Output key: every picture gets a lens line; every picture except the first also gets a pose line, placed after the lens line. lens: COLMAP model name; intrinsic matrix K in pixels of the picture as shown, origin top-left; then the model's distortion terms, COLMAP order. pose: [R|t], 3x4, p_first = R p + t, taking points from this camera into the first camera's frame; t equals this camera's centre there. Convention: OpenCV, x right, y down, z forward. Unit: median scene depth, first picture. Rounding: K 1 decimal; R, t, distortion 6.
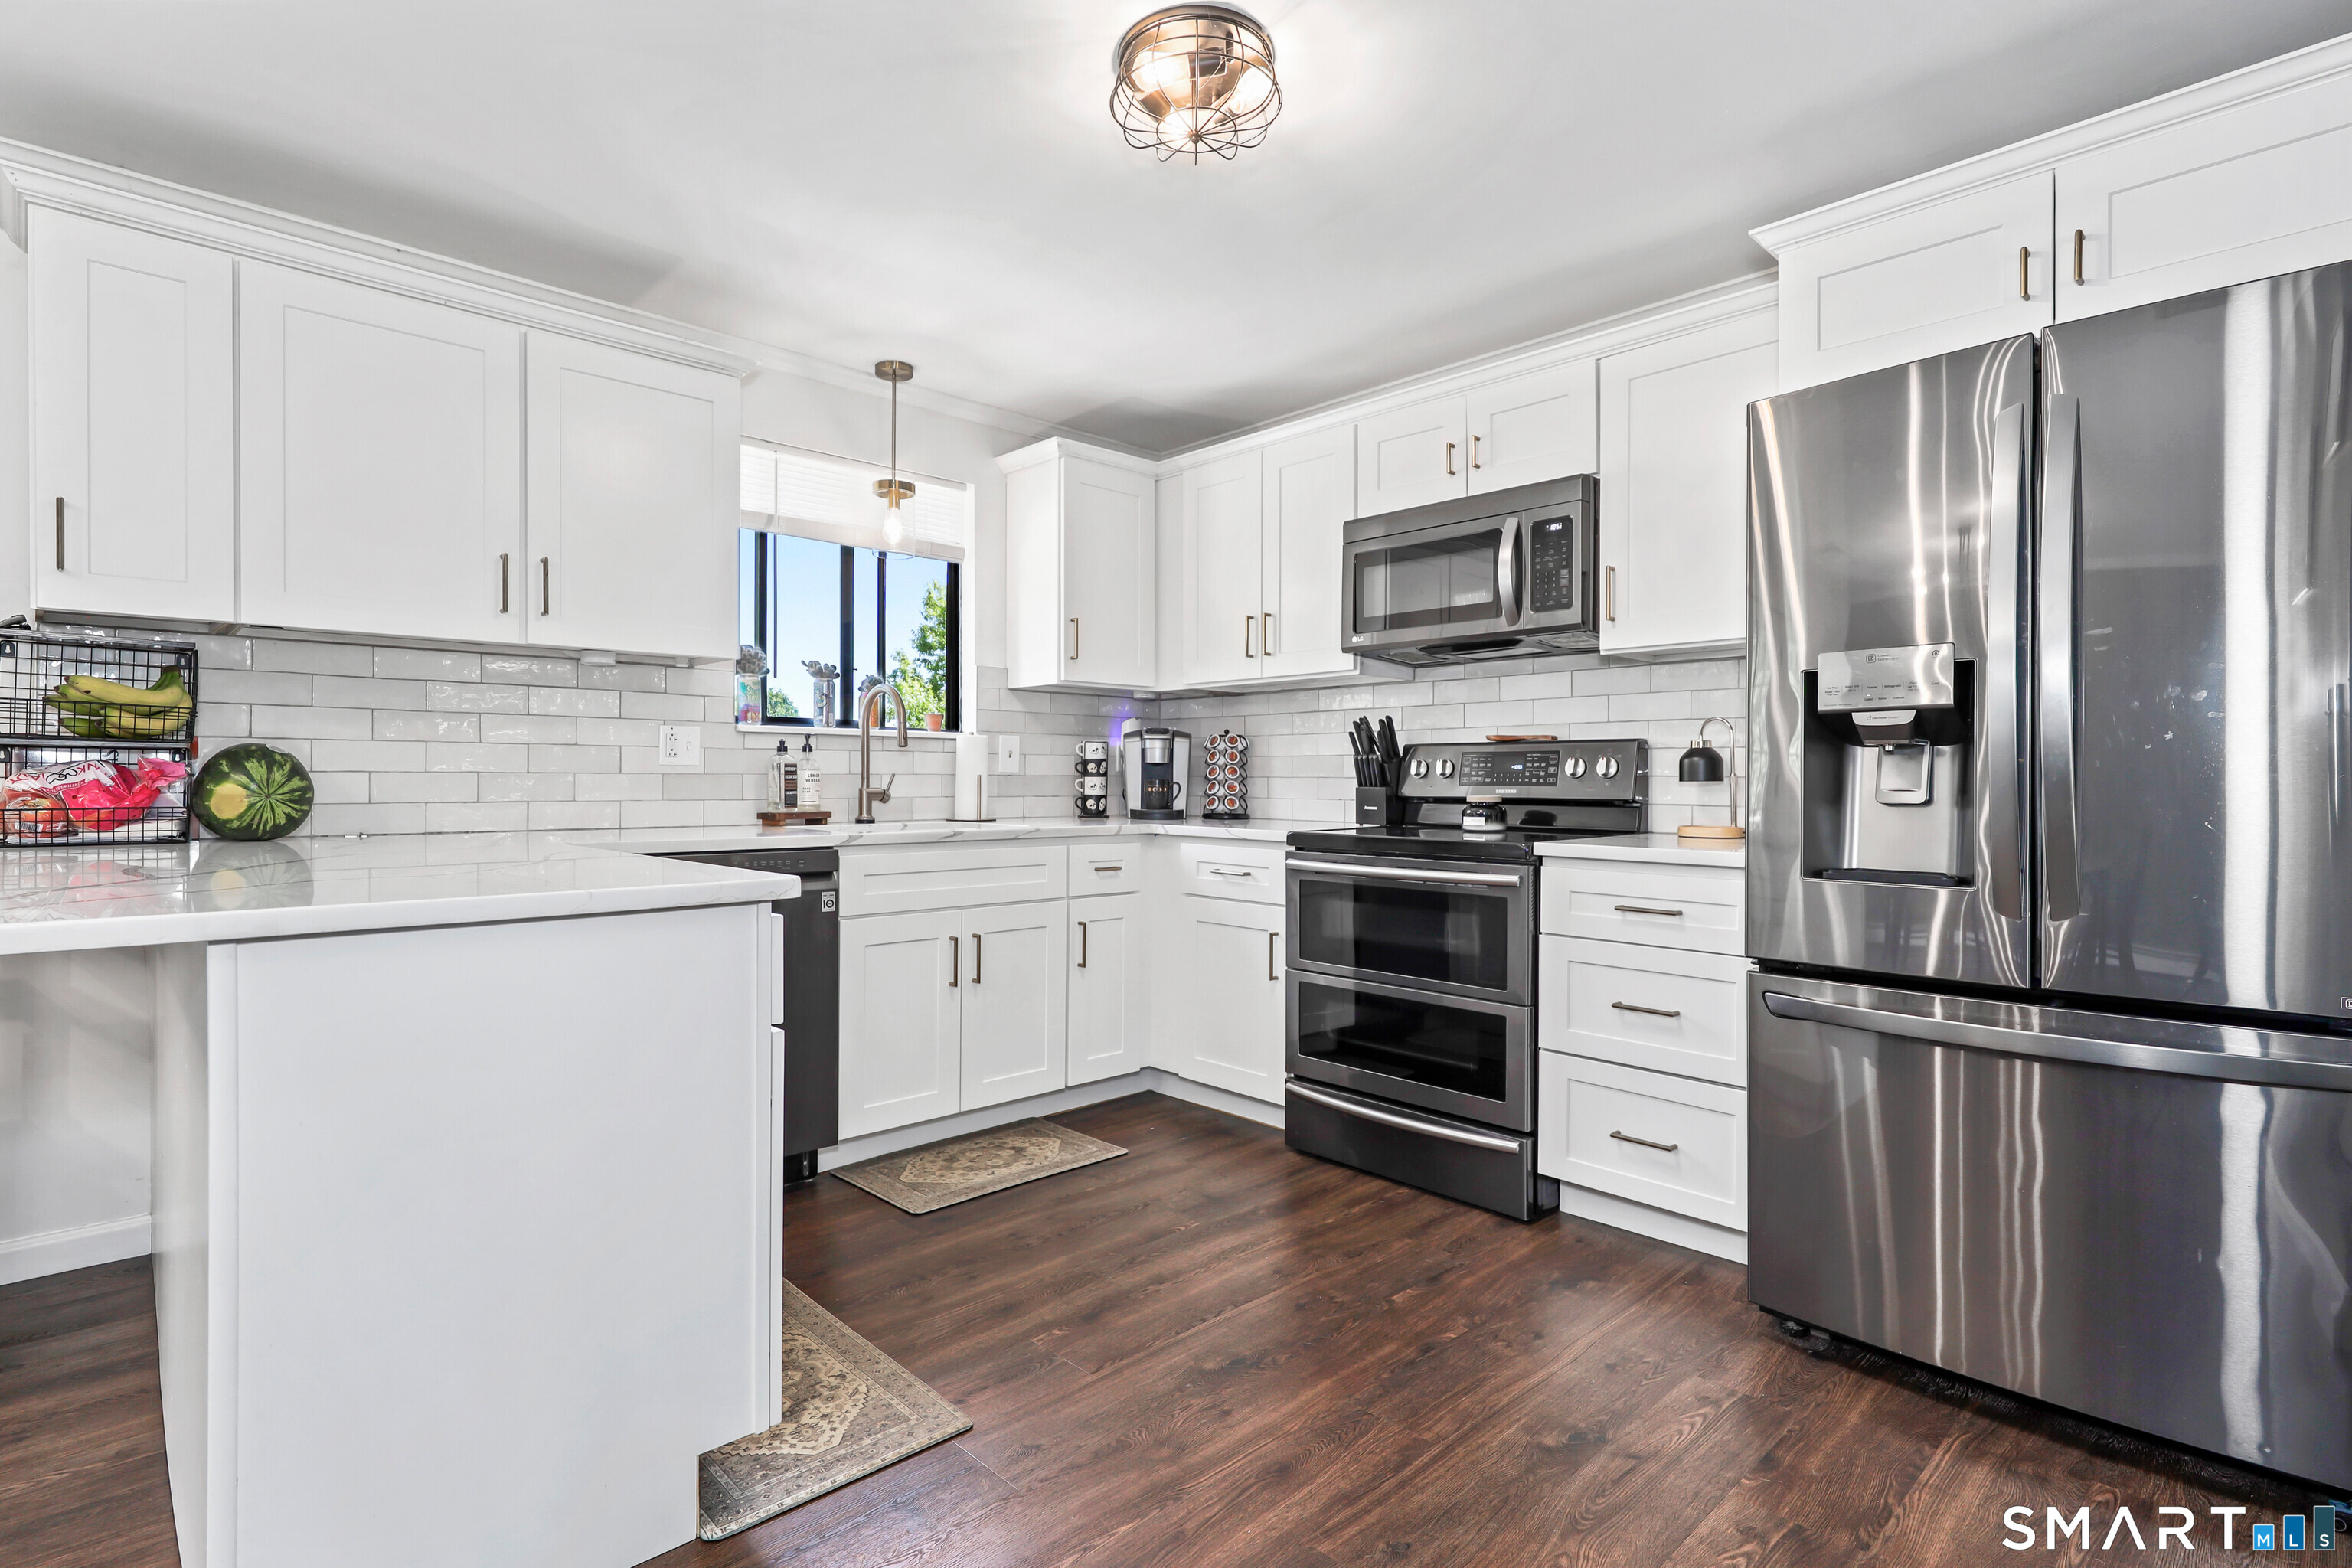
lens RADIAL K [[1117.6, 0, 1178.3], [0, 1117.6, 783.3], [0, 0, 1]] dist [0.004627, 0.000162]
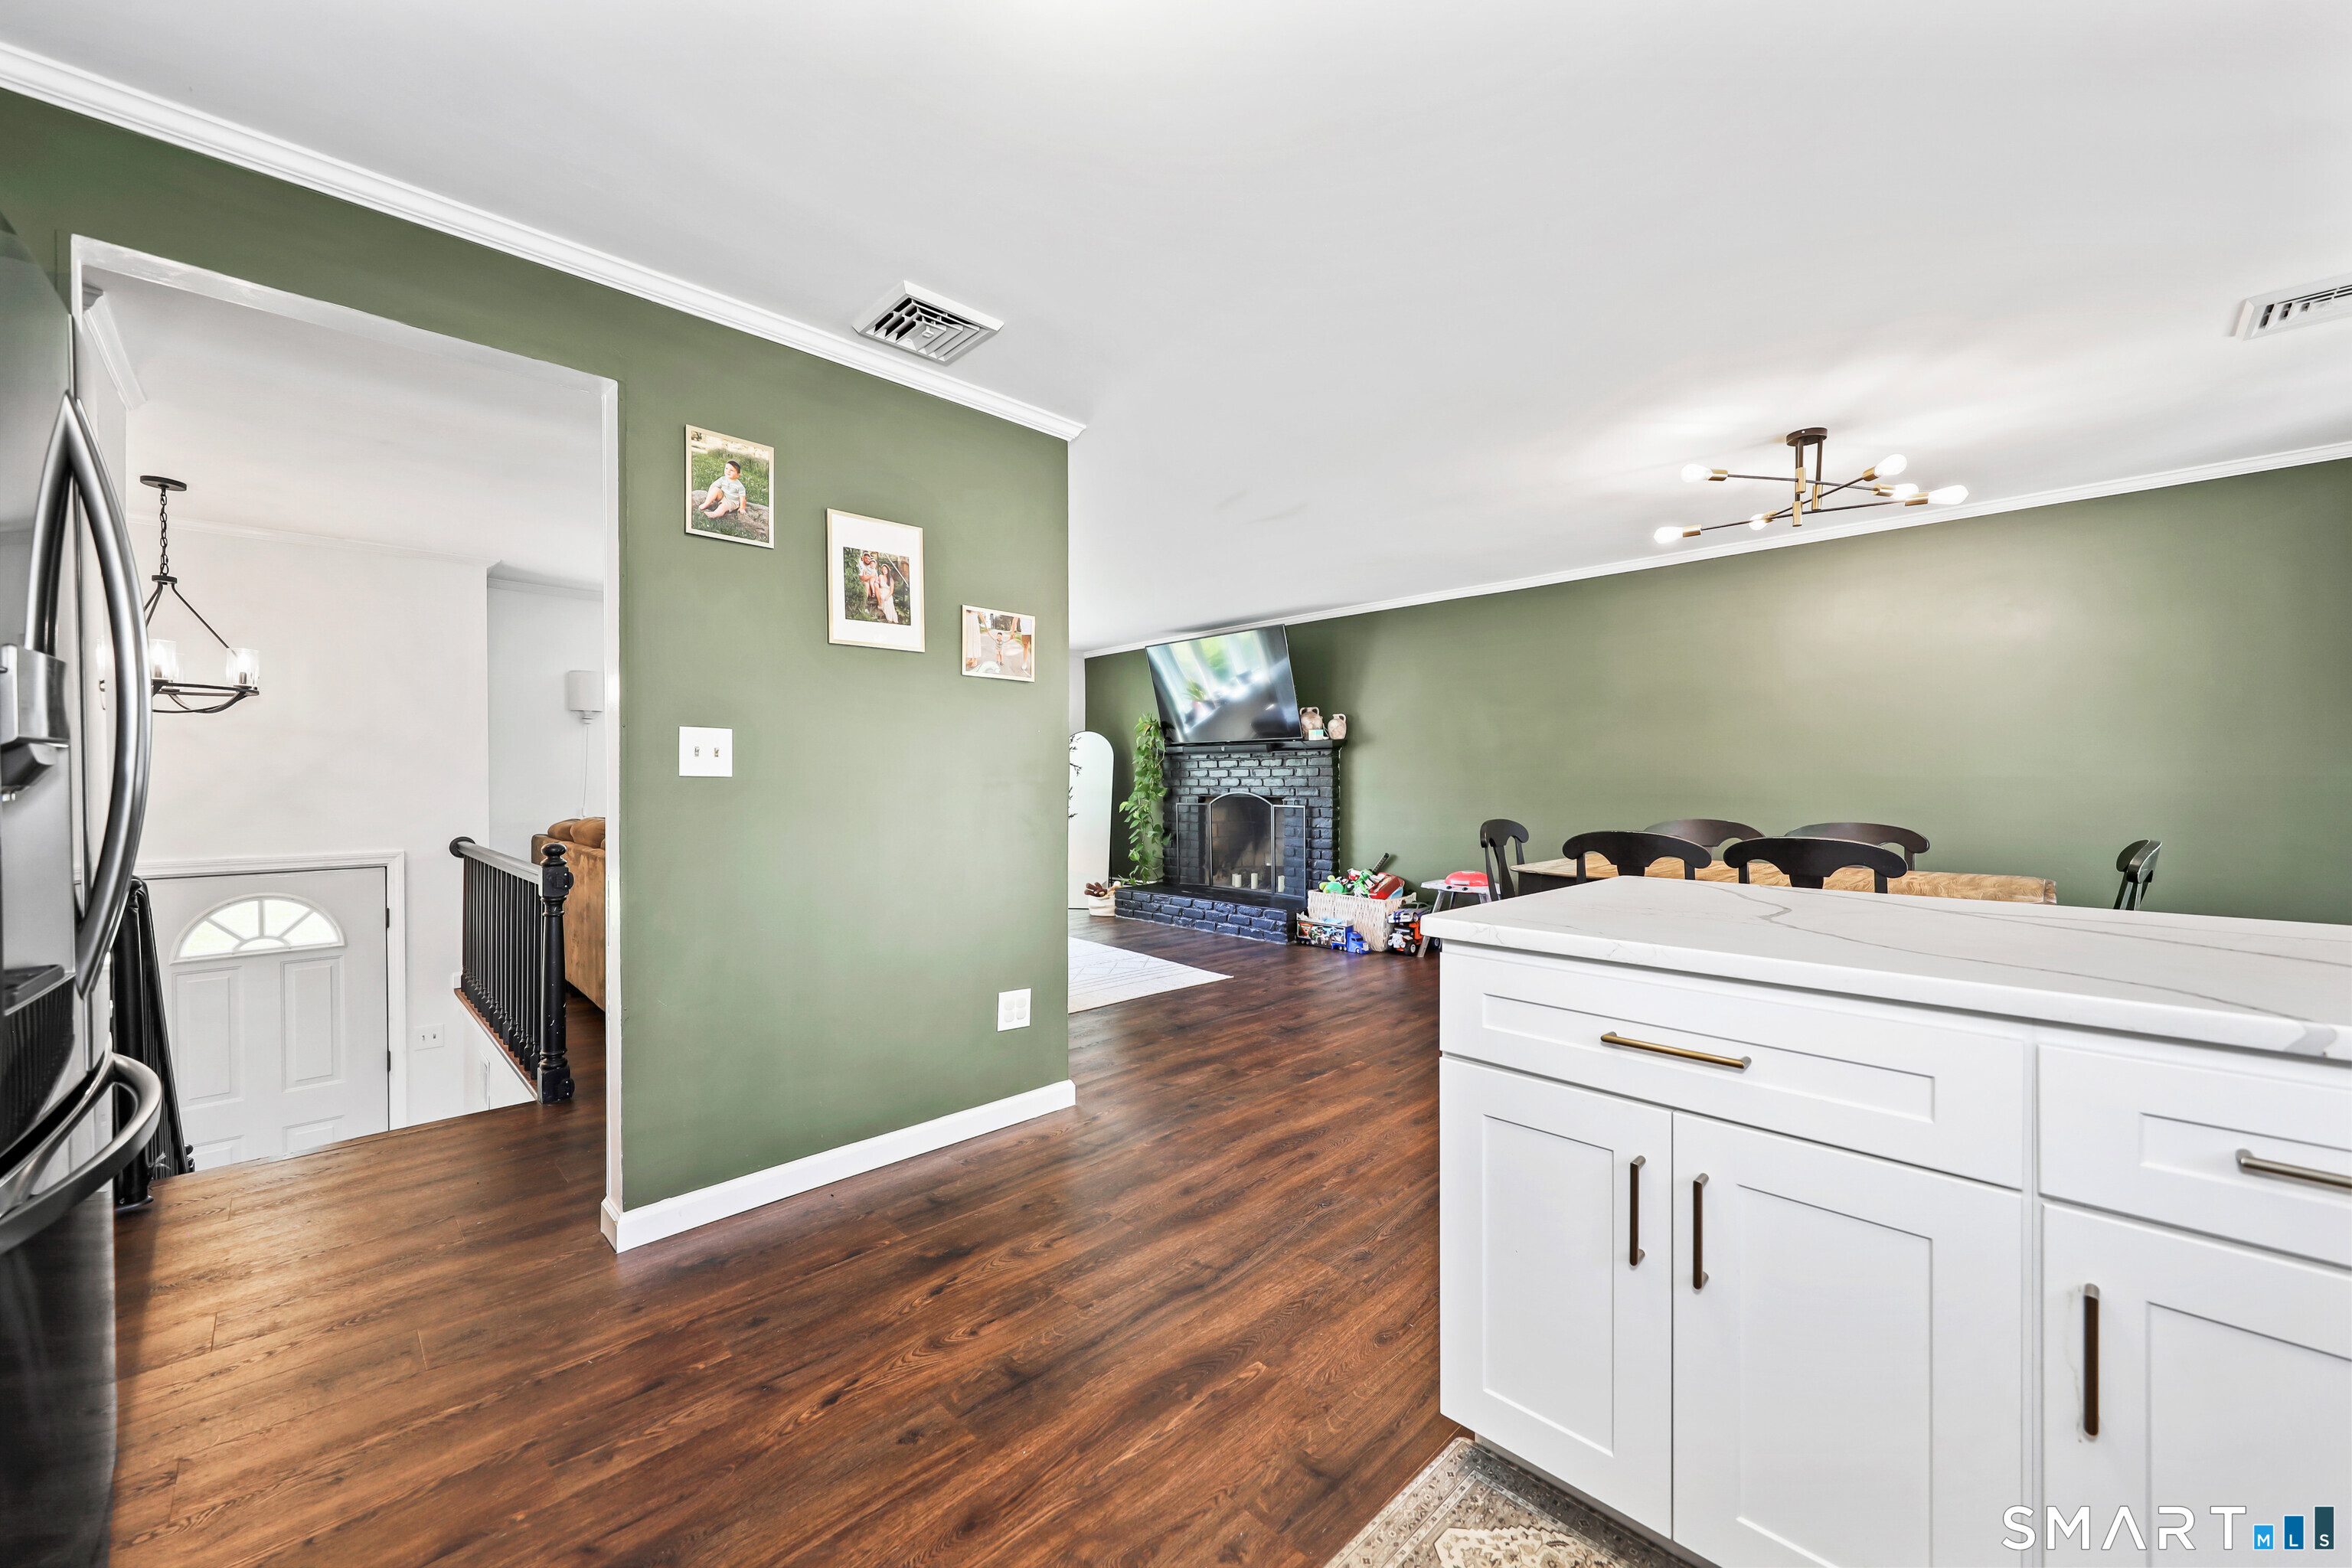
lens RADIAL K [[910.3, 0, 1162.6], [0, 910.3, 785.7], [0, 0, 1]] dist [0.000745, 0.000044]
pose [[-0.999995, -0.002242, 0.002266, -0.039438], [-0.002224, 0.999968, 0.007671, -0.024752], [-0.002284, 0.007666, -0.999968, 0.913199]]
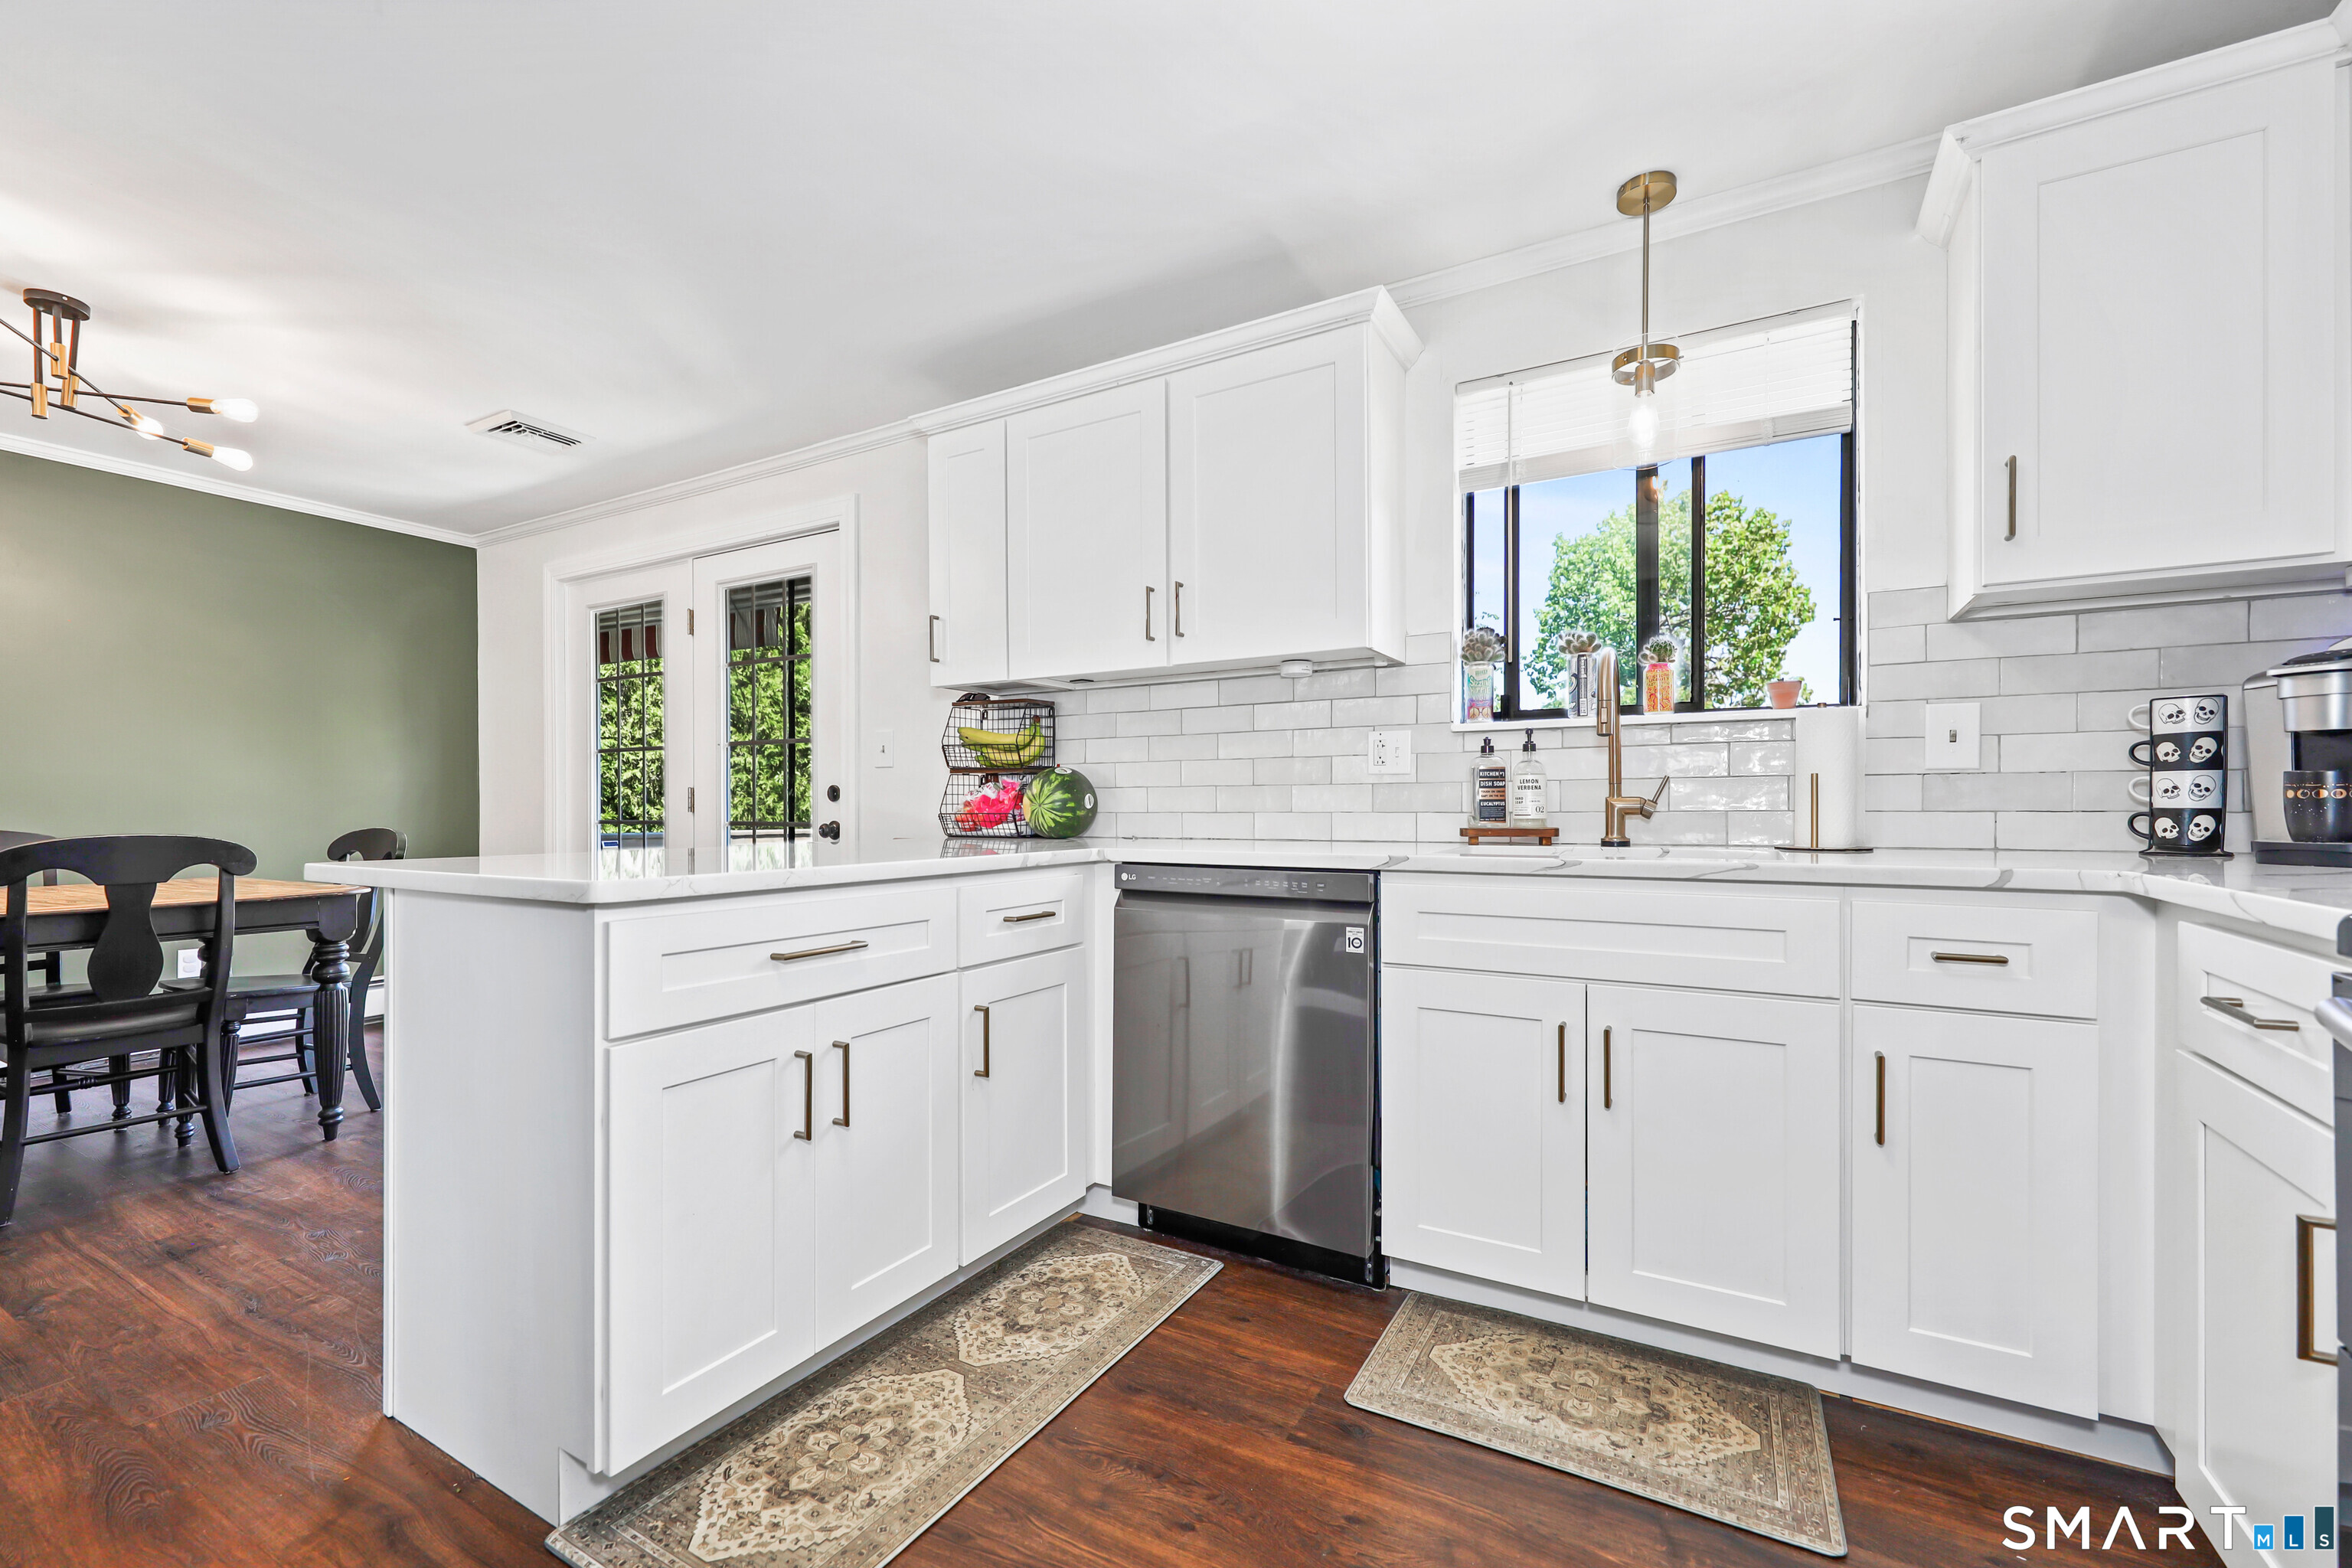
lens RADIAL K [[977.1, 0, 1170.1], [0, 977.1, 812.2], [0, 0, 1]] dist [-0.001483, -0.000413]
pose [[0.279746, -0.001211, -0.960073, 0.259452], [0.001755, 0.999998, -0.000750, 0.014772], [0.960072, -0.001475, 0.279748, 0.587988]]
